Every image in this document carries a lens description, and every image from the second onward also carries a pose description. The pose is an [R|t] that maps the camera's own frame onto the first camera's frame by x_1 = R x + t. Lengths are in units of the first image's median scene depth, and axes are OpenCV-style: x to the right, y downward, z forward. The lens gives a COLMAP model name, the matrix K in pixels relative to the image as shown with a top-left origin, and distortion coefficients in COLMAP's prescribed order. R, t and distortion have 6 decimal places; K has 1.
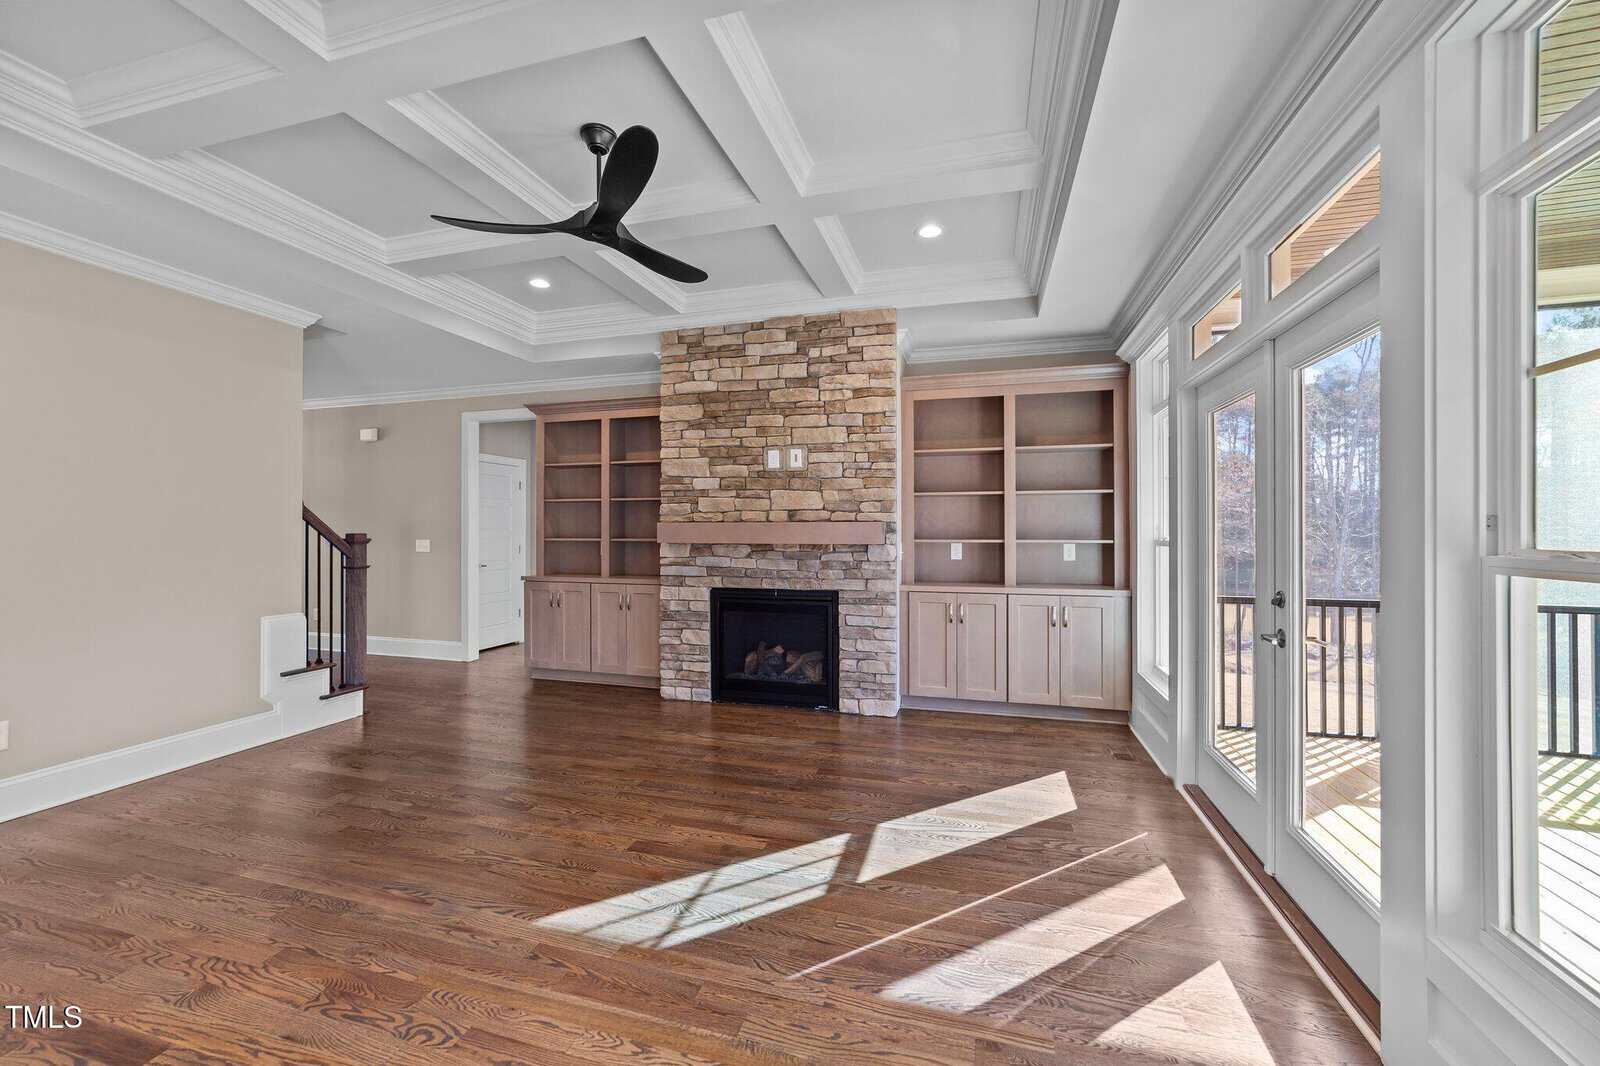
lens RADIAL K [[609.8, 0, 808.0], [0, 609.8, 521.9], [0, 0, 1]] dist [-0.012253, 0.005463]
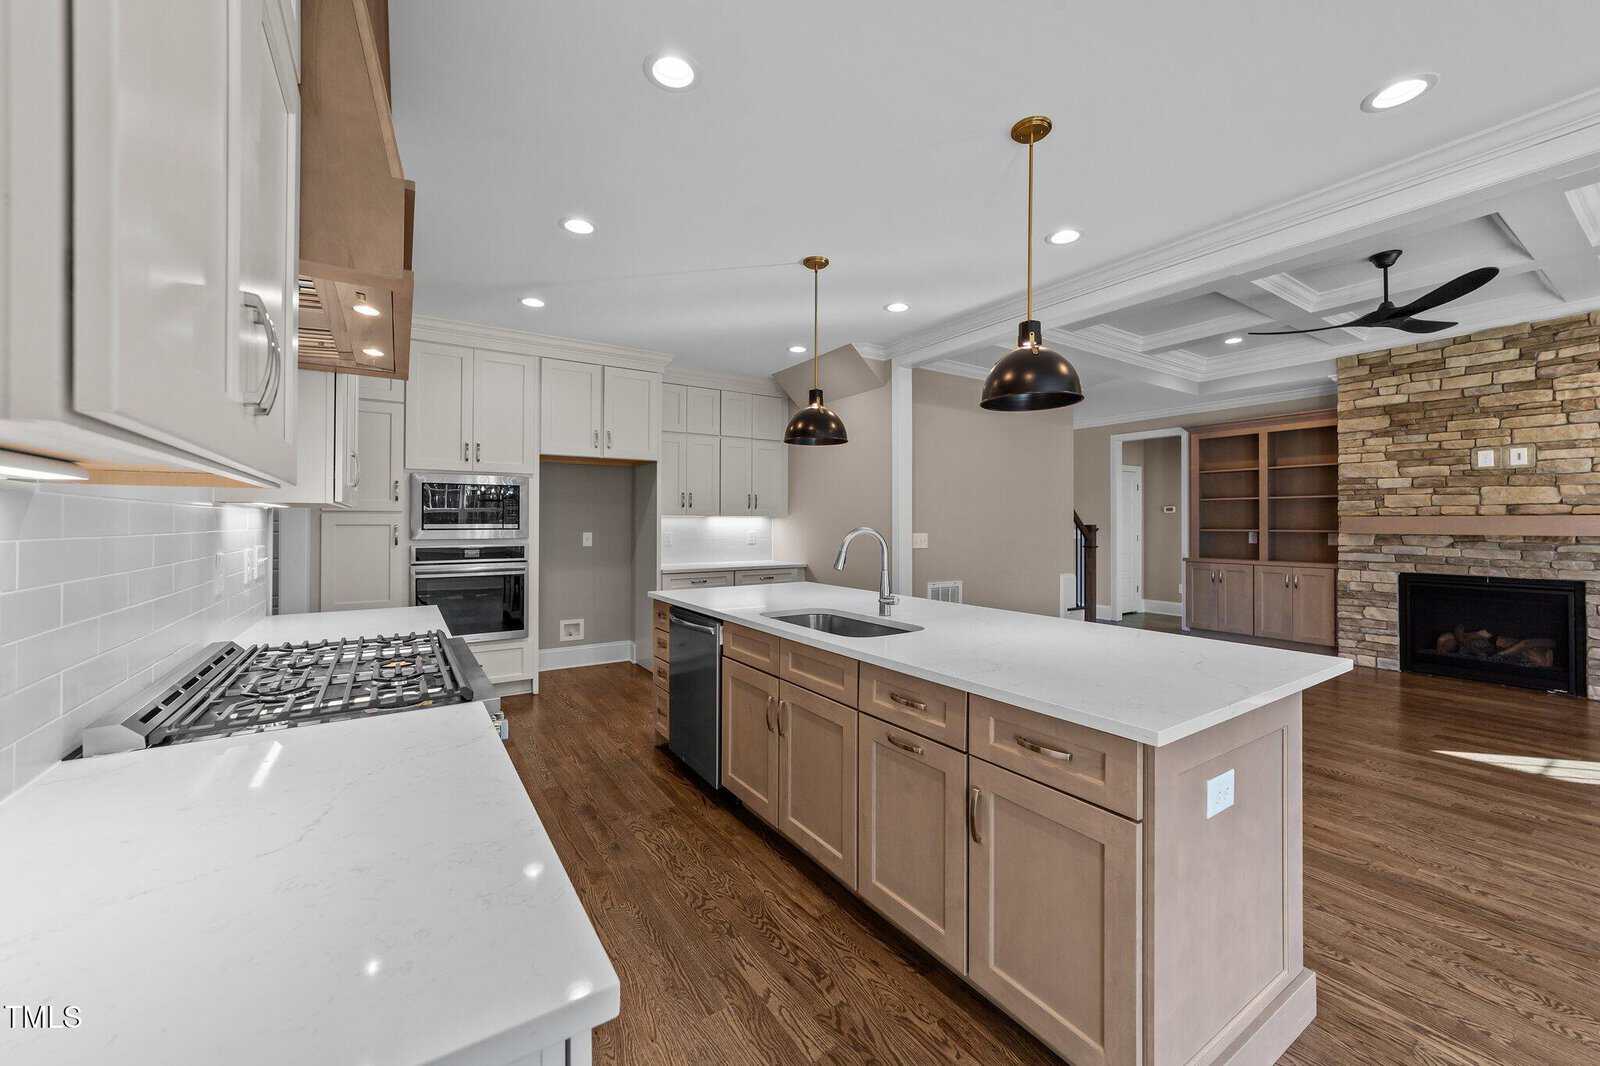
lens RADIAL K [[609.8, 0, 804.7], [0, 609.8, 519.6], [0, 0, 1]] dist [-0.012253, 0.005463]
pose [[0.754092, -0.001332, -0.656767, -0.267289], [0.002781, 0.999995, 0.001165, 0.002839], [0.656763, -0.002705, 0.754093, -0.637637]]
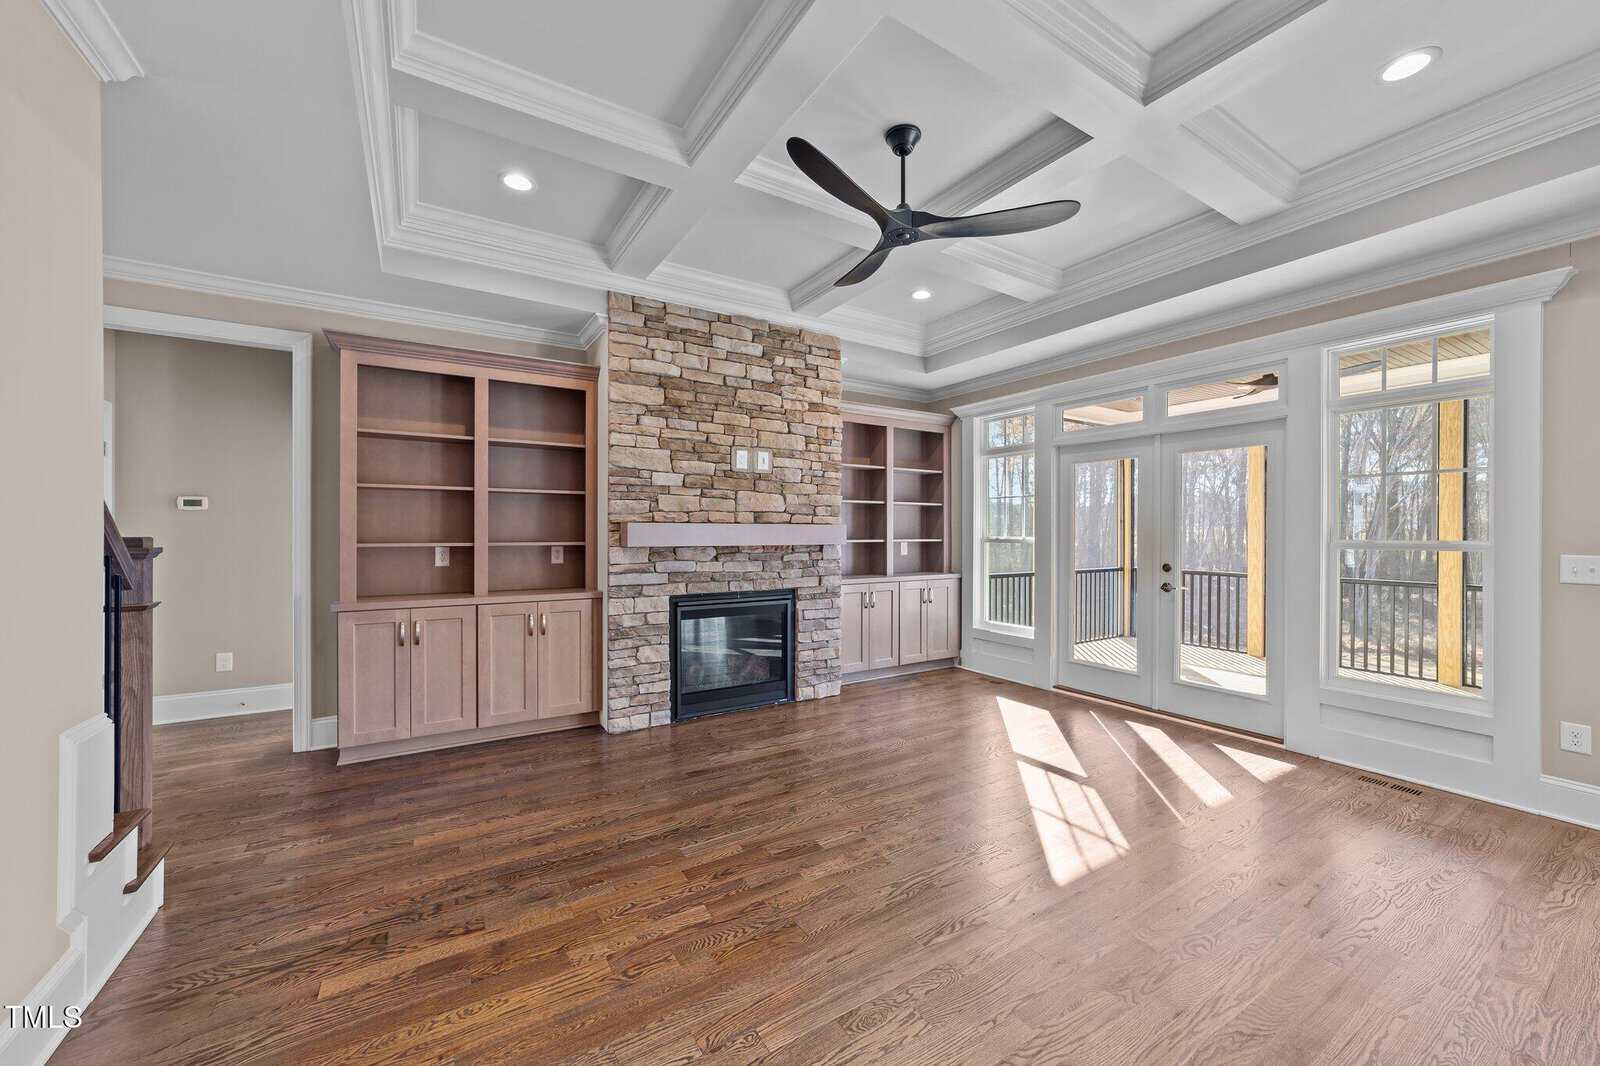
lens RADIAL K [[609.8, 0, 781.9], [0, 609.8, 530.0], [0, 0, 1]] dist [-0.012253, 0.005463]
pose [[0.676132, 0.005147, 0.736763, -0.738408], [-0.008634, 0.999962, 0.000938, 0.009231], [-0.736730, -0.006995, 0.676151, 0.288345]]
